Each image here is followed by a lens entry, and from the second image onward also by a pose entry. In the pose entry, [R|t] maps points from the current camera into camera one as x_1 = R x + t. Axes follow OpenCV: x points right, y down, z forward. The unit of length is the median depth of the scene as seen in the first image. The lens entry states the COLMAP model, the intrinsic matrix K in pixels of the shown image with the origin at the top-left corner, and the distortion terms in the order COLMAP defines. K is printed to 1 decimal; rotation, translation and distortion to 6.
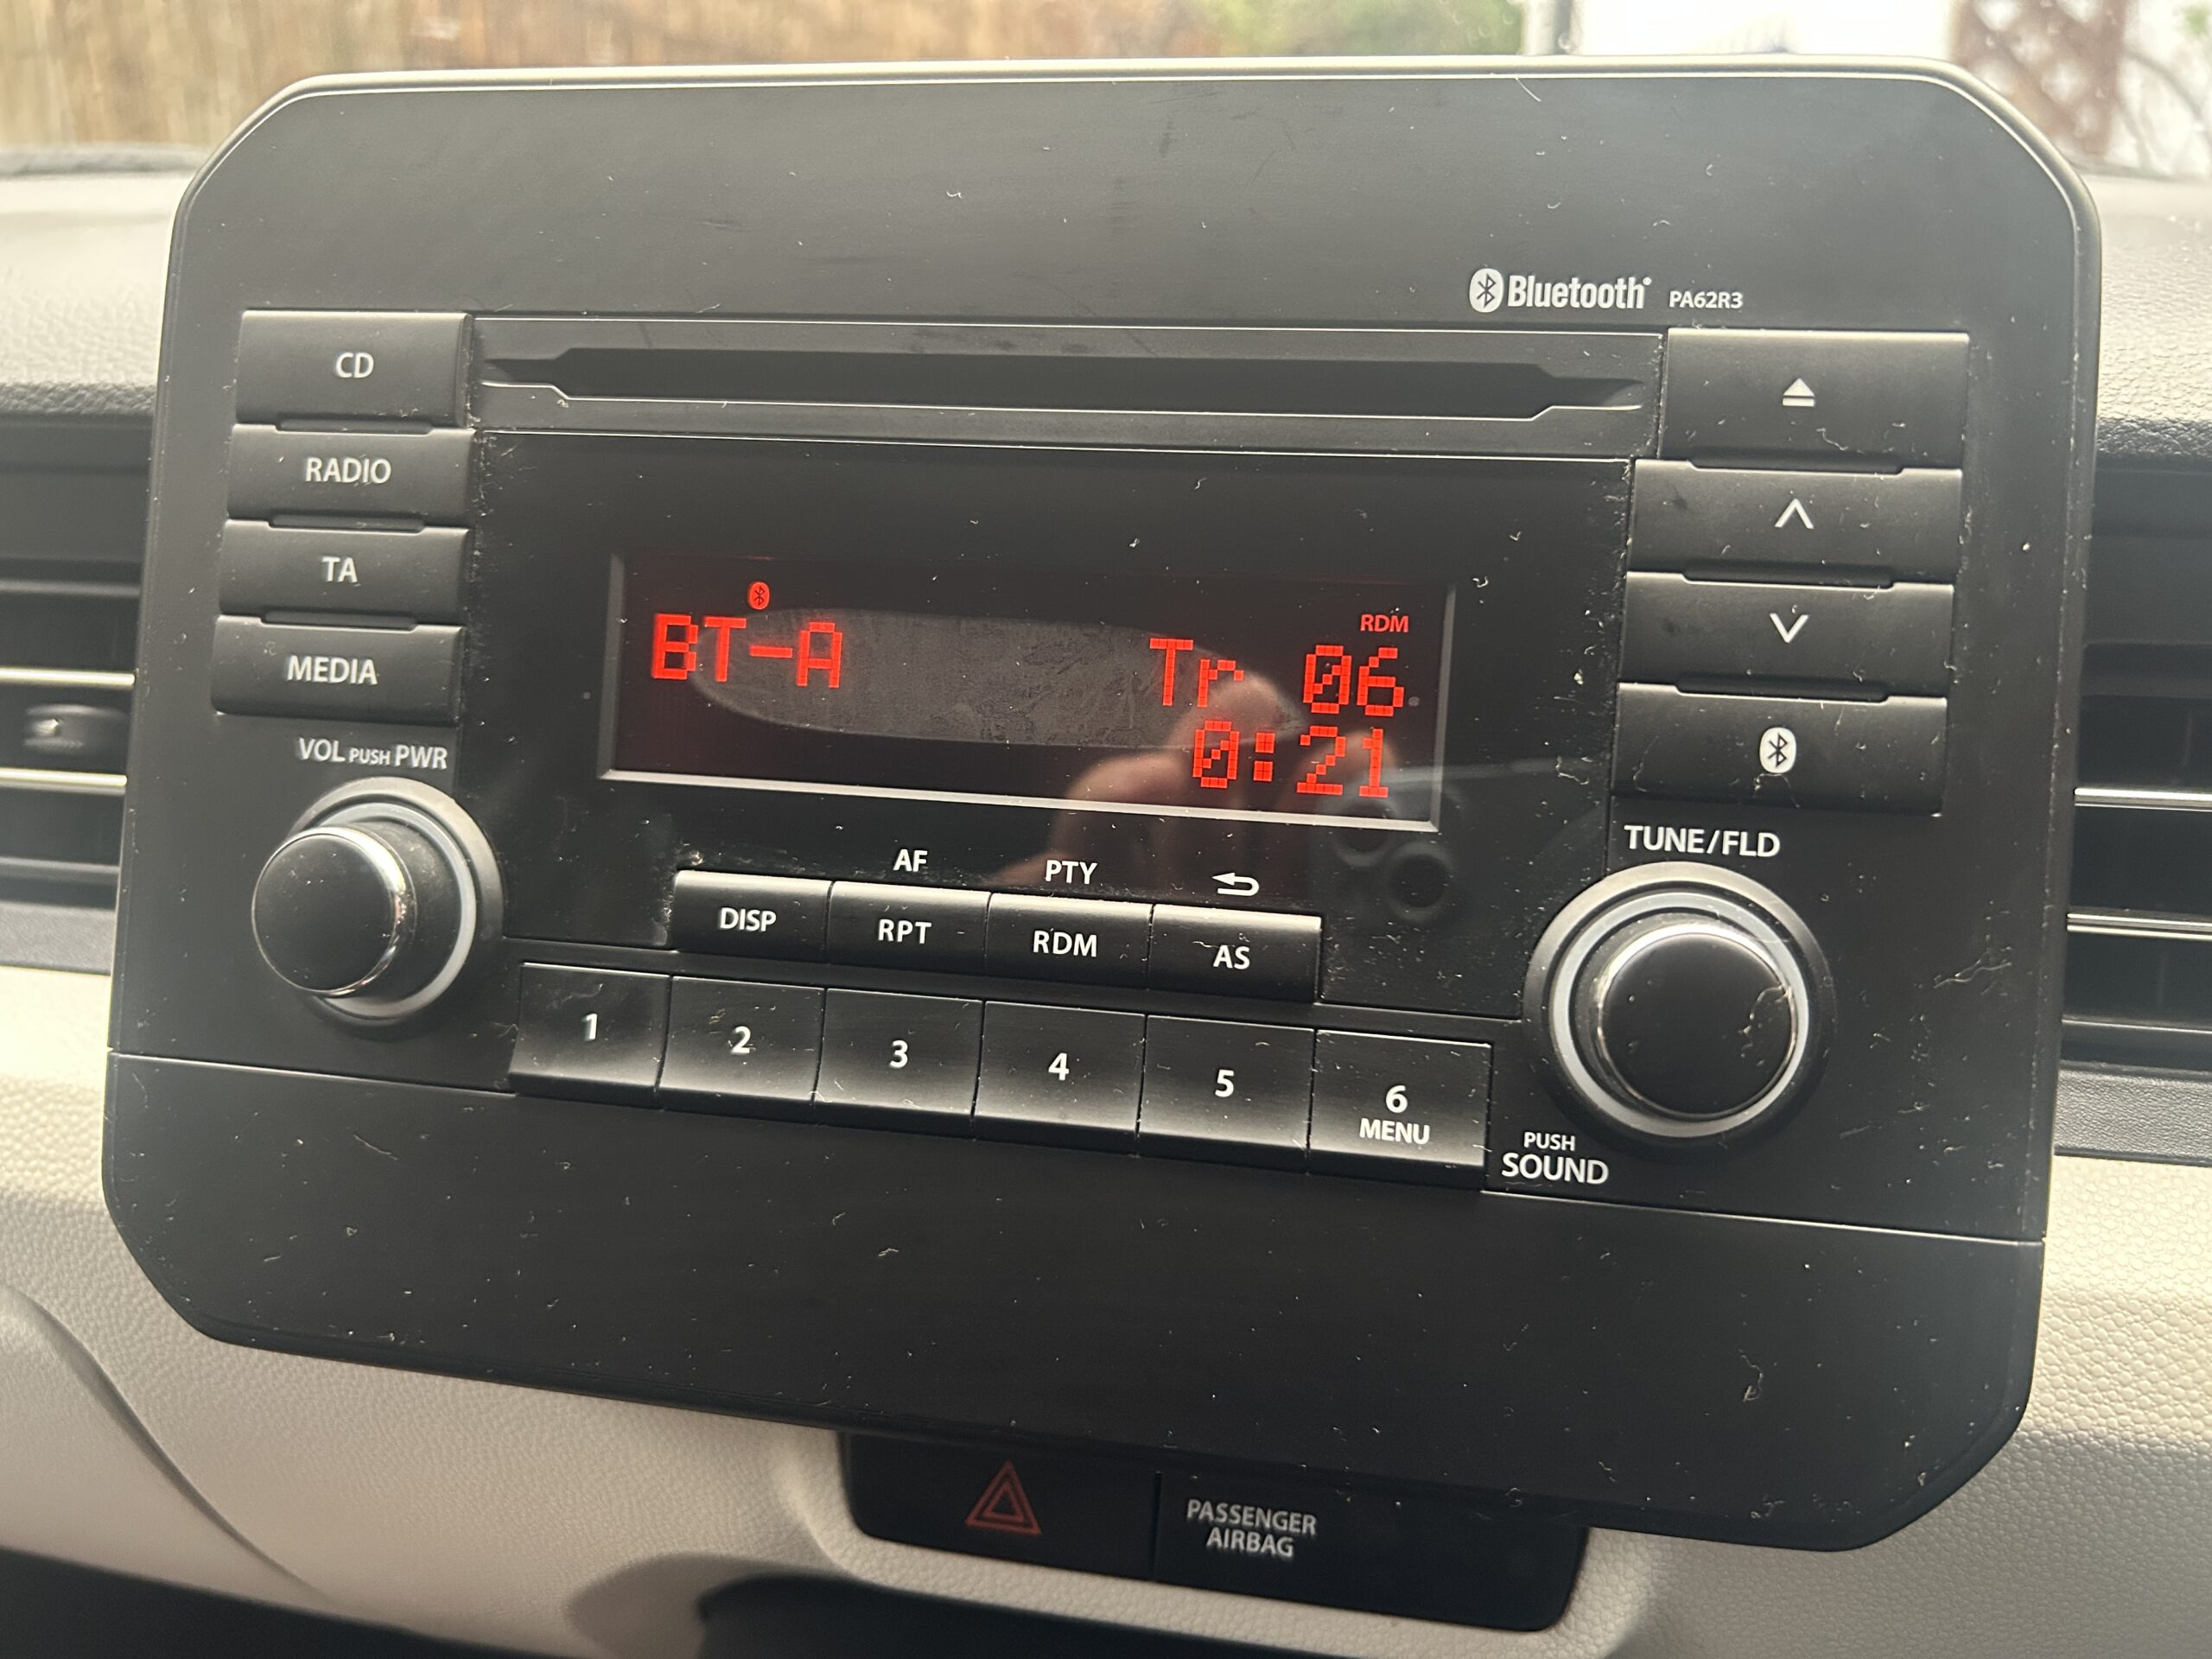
lens RADIAL K [[1681.4, 0, 1106.0], [0, 1681.4, 829.5], [0, 0, 1]] dist [0.002294, -0.110208]
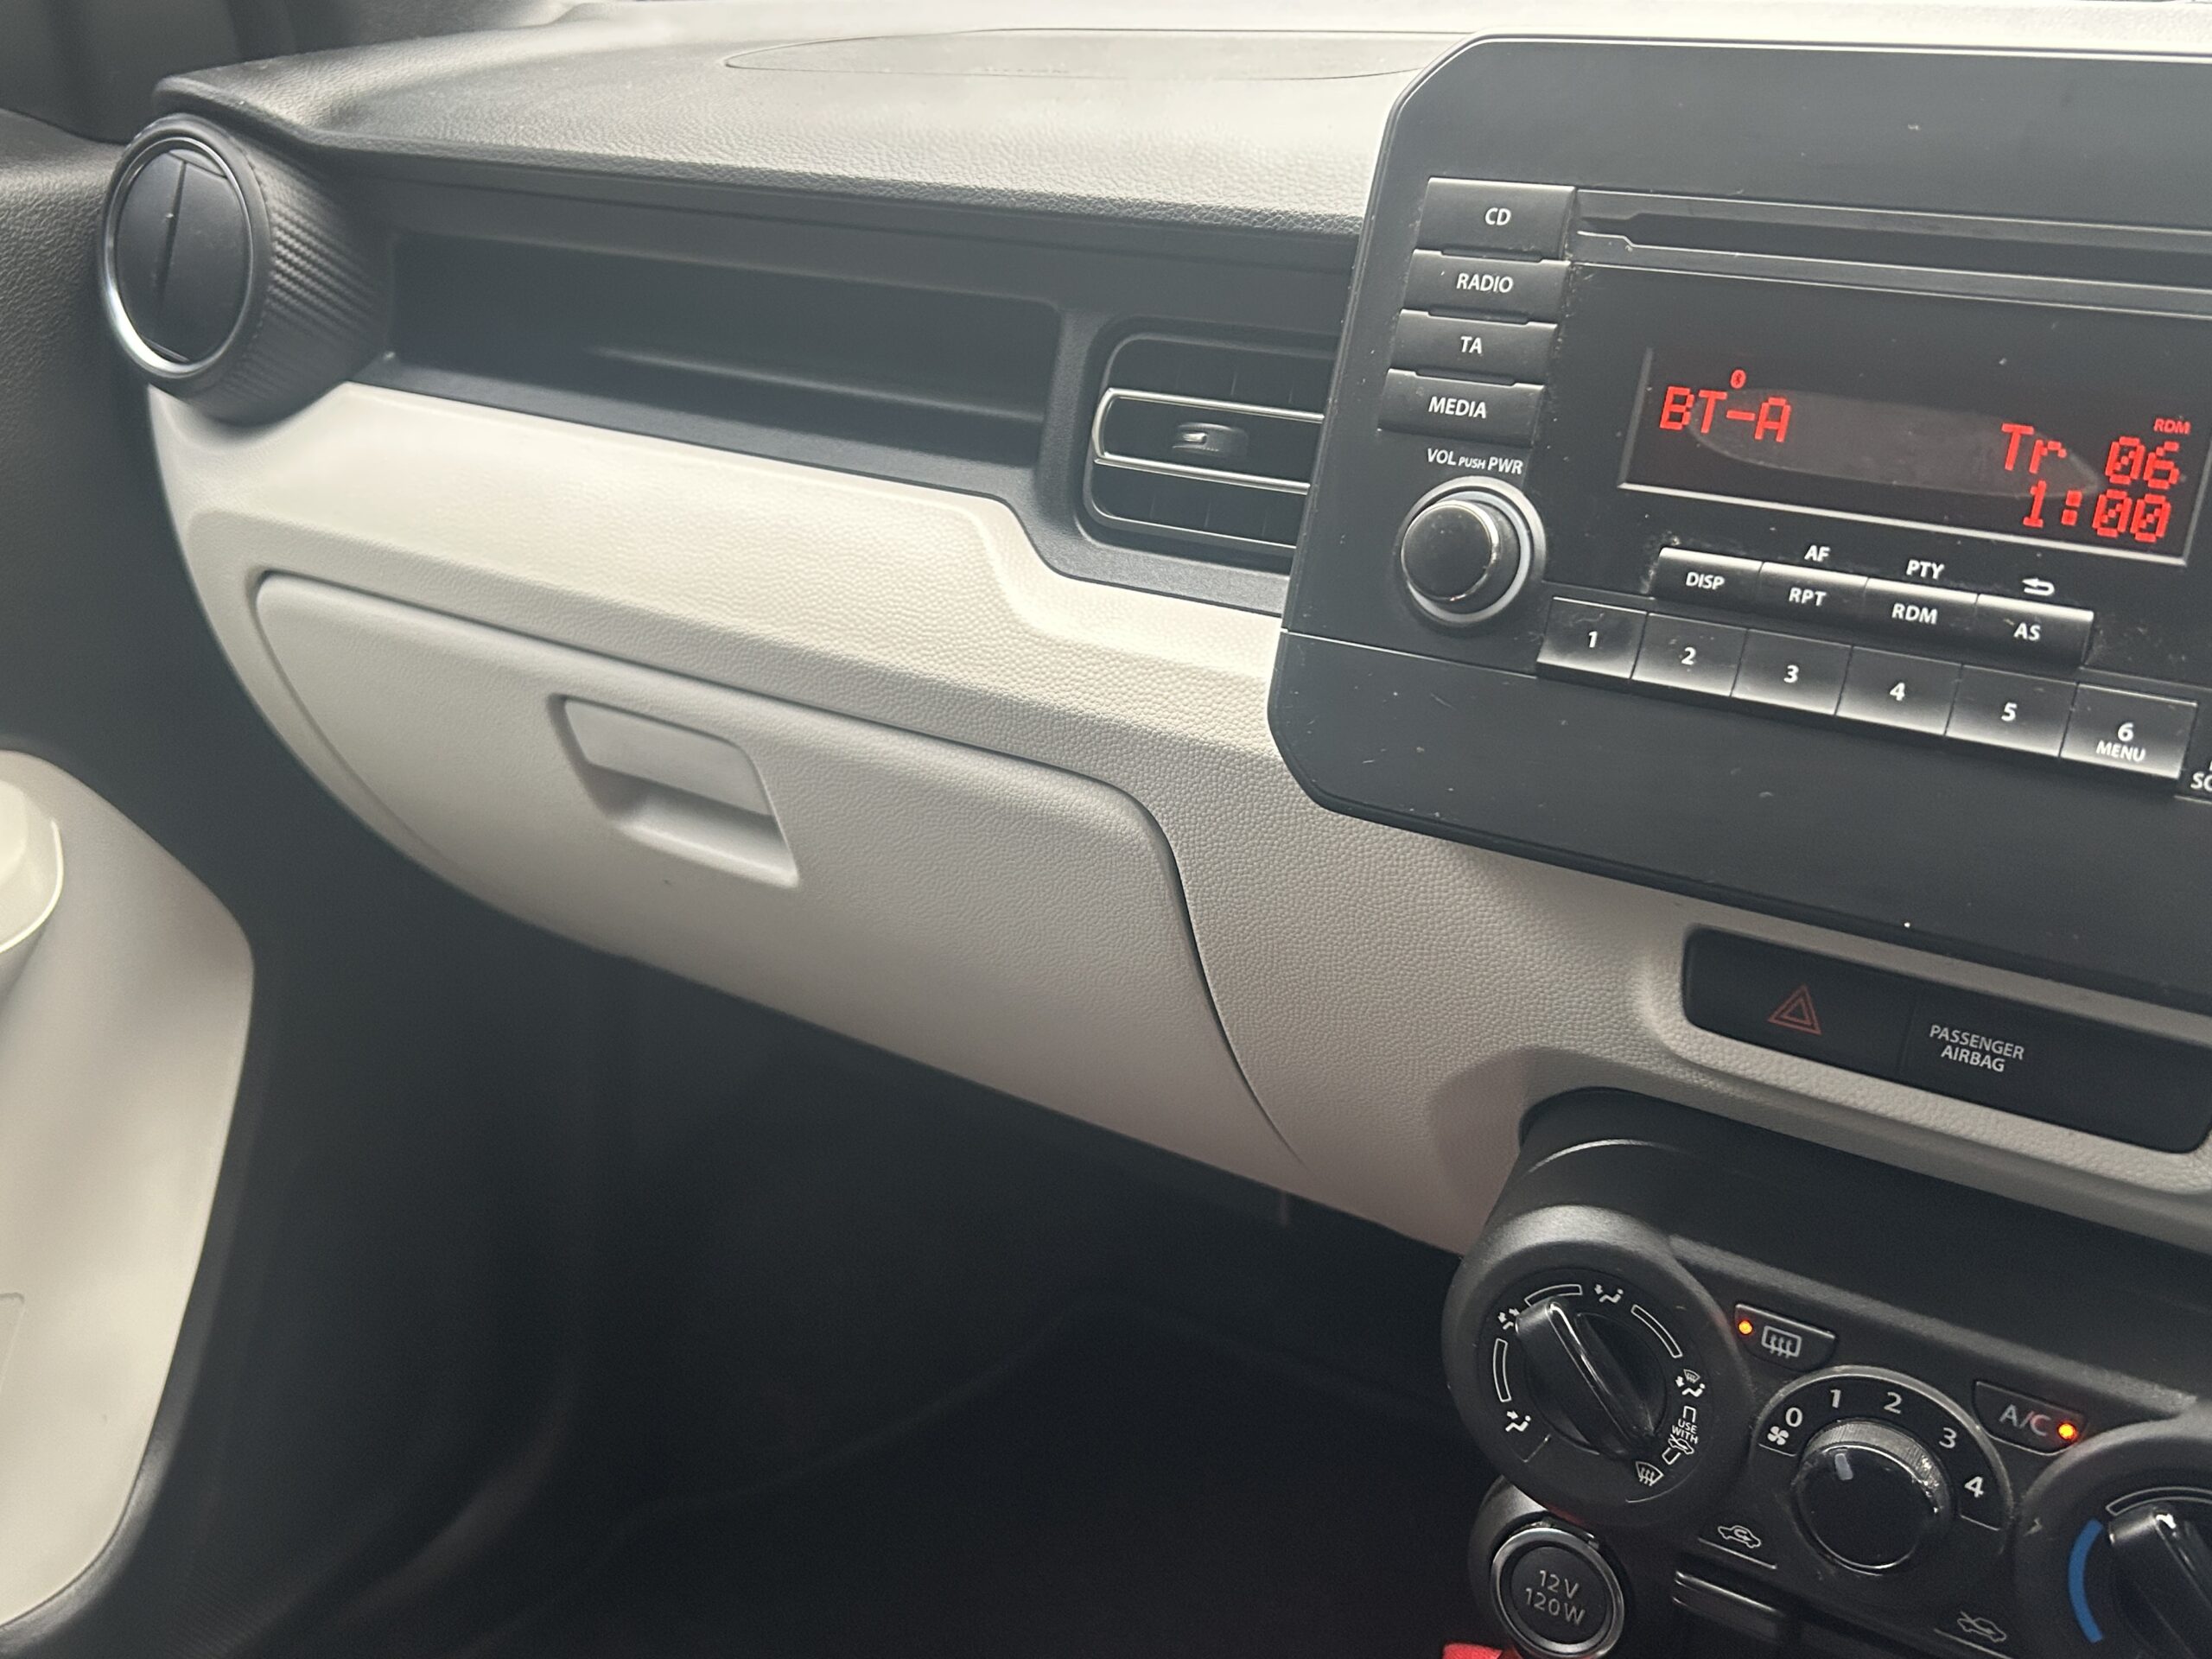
lens RADIAL K [[2058.5, 0, 1046.4], [0, 2058.5, 877.6], [0, 0, 1]] dist [0.018937, -0.097532]
pose [[0.921873, 0.150169, -0.357210, -0.046058], [-0.119068, 0.987032, 0.107657, 0.192194], [0.368744, -0.056713, 0.927799, -1.057600]]
